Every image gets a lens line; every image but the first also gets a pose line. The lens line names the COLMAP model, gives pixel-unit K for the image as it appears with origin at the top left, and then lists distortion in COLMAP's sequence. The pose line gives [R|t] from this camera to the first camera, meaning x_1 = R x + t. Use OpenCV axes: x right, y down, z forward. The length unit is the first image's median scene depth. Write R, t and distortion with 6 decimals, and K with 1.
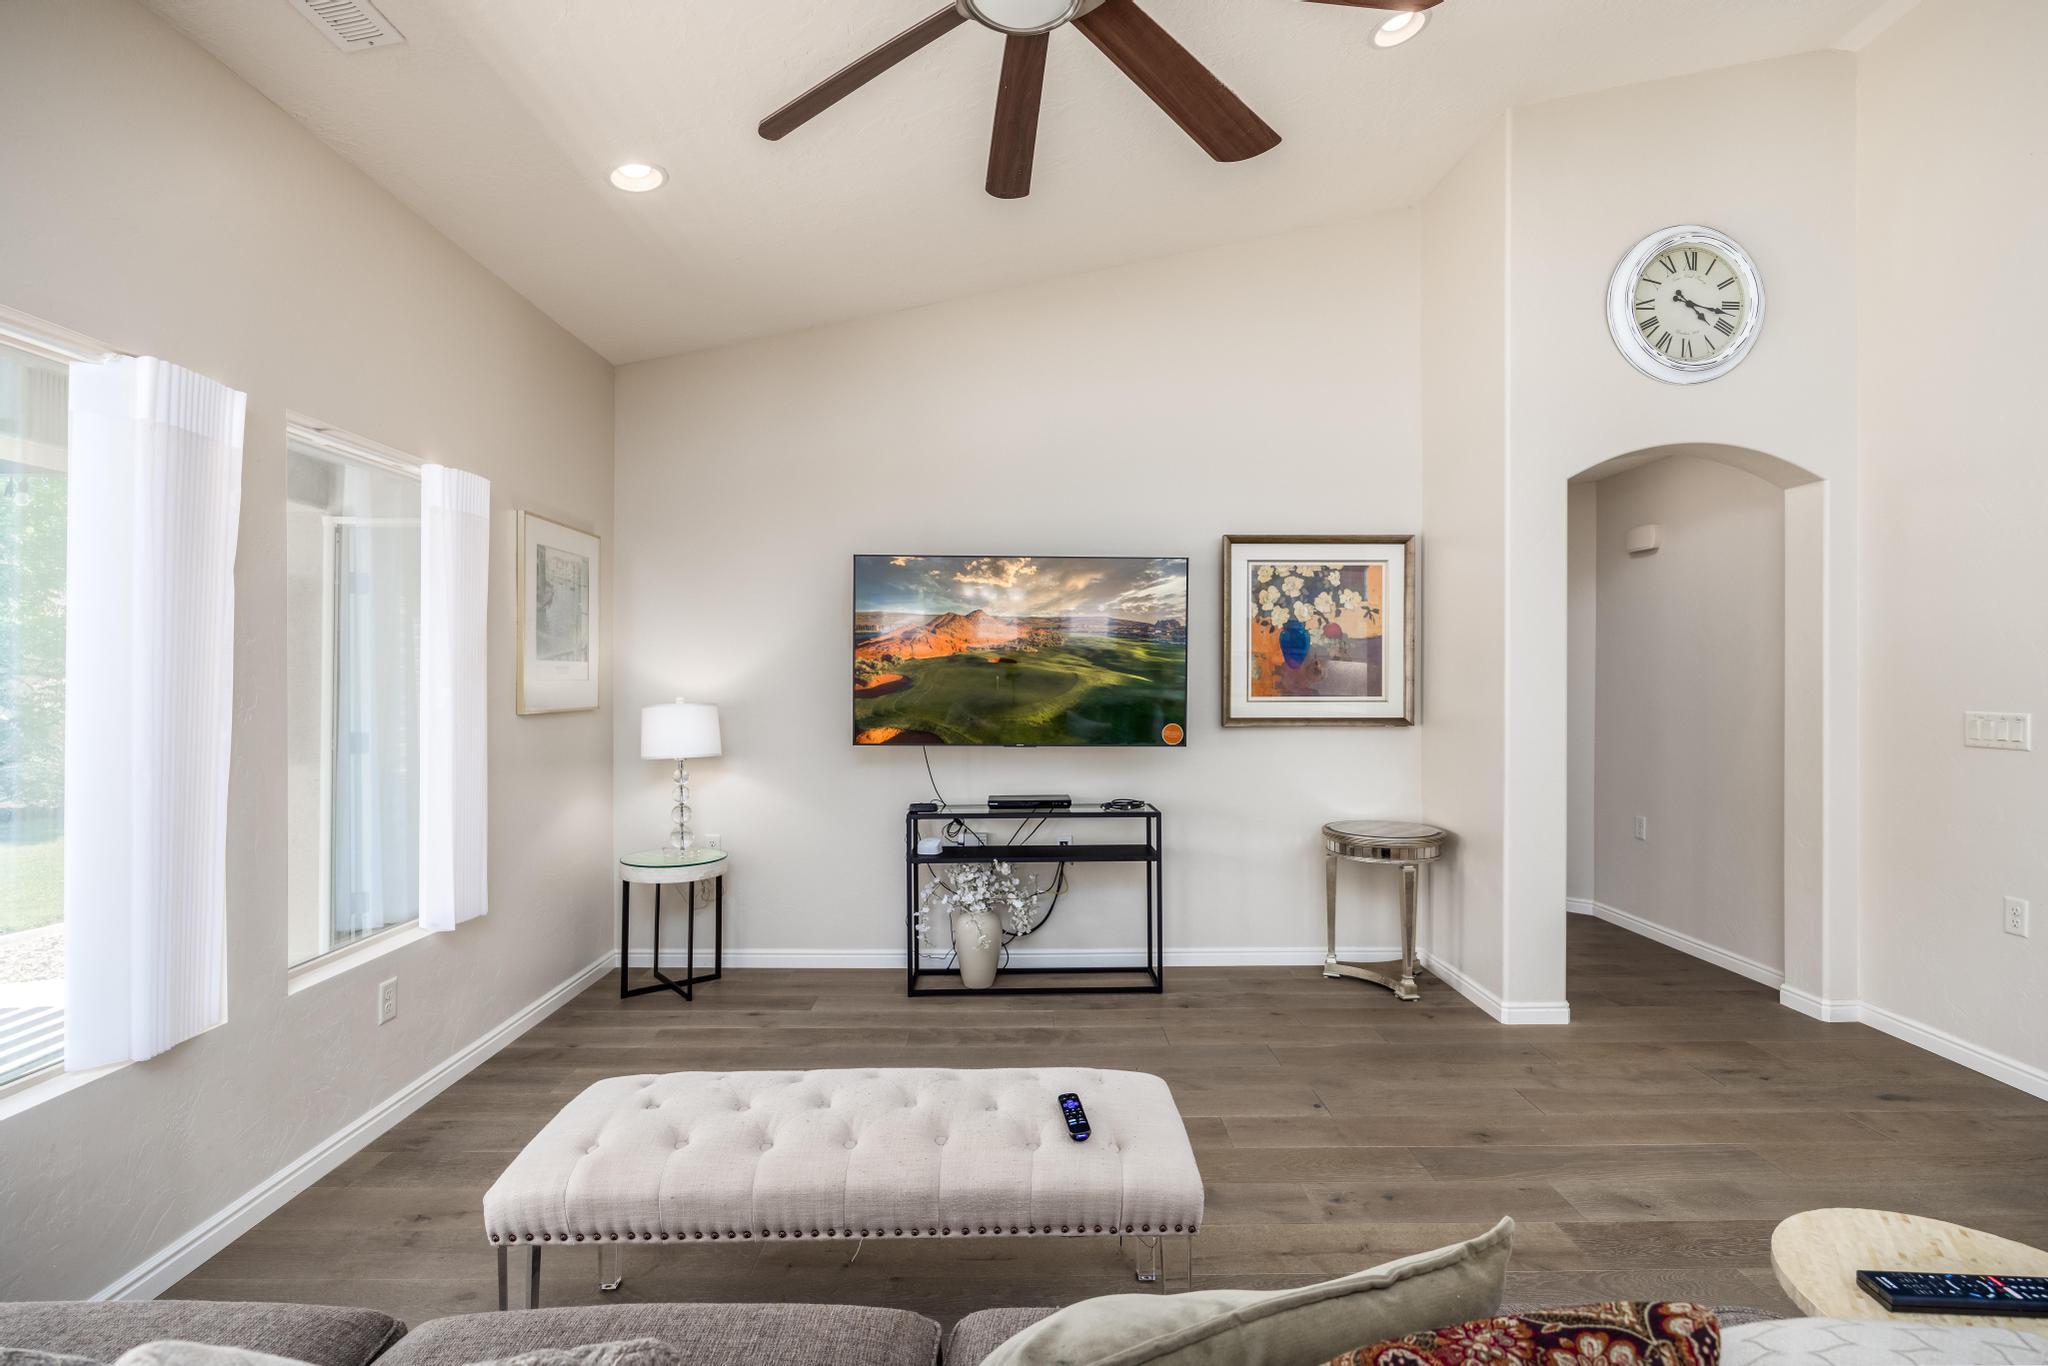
lens RADIAL K [[953.9, 0, 1022.3], [0, 953.9, 684.3], [0, 0, 1]] dist [-0.002075, 0.000480]
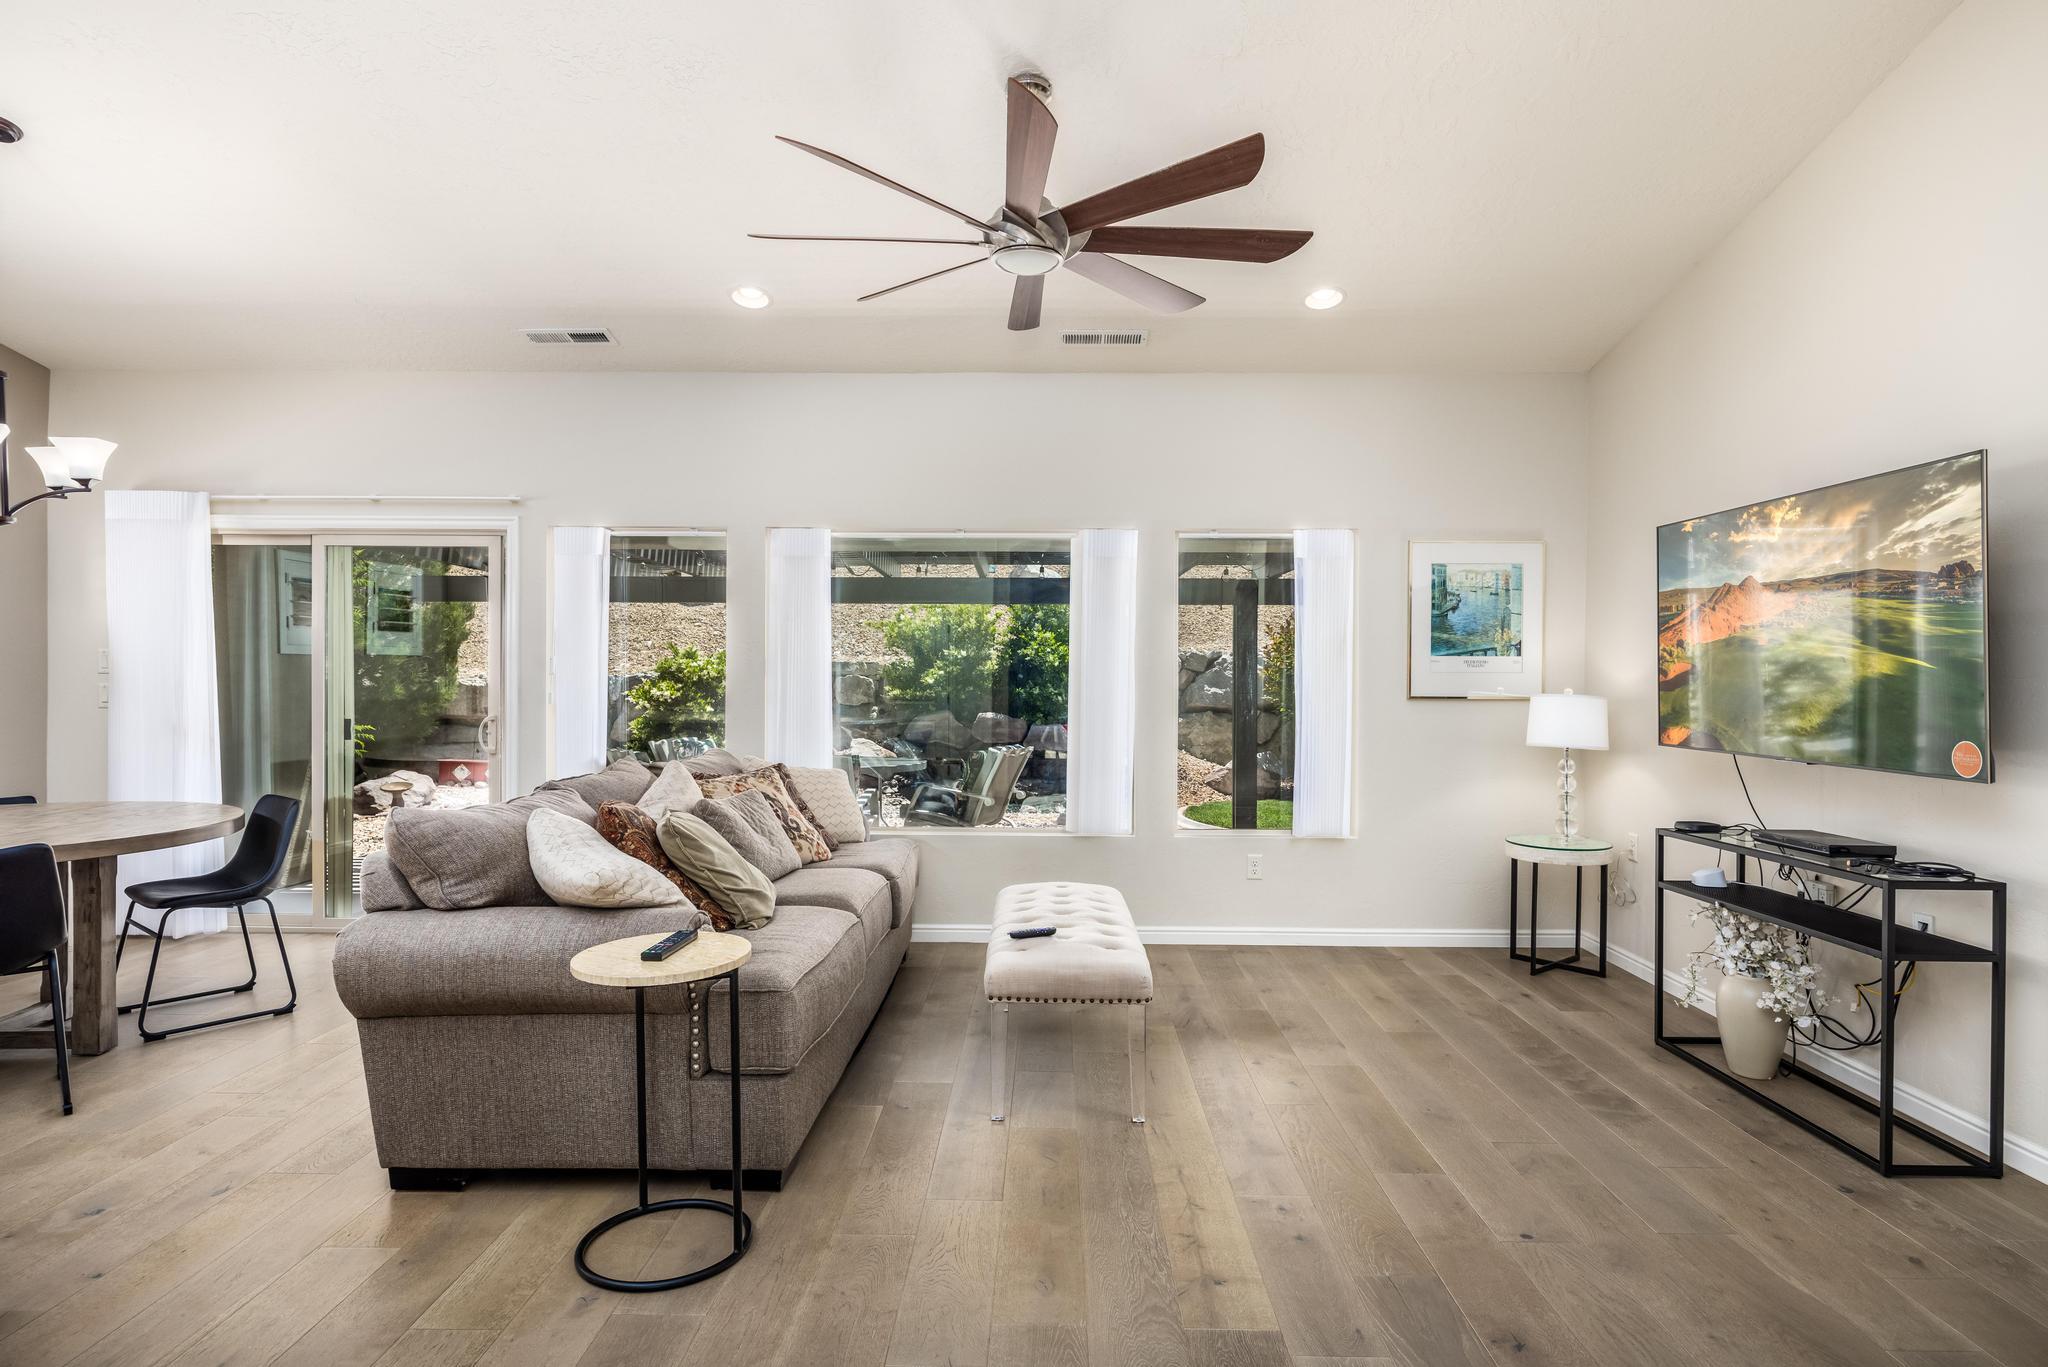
lens RADIAL K [[1090.6, 0, 1039.6], [0, 1090.6, 678.5], [0, 0, 1]] dist [-0.005754, -0.003506]
pose [[-0.015911, -0.000899, -0.999873, 0.828103], [-0.010502, 0.999945, -0.000732, 0.009787], [0.999818, 0.010489, -0.015920, 0.450620]]
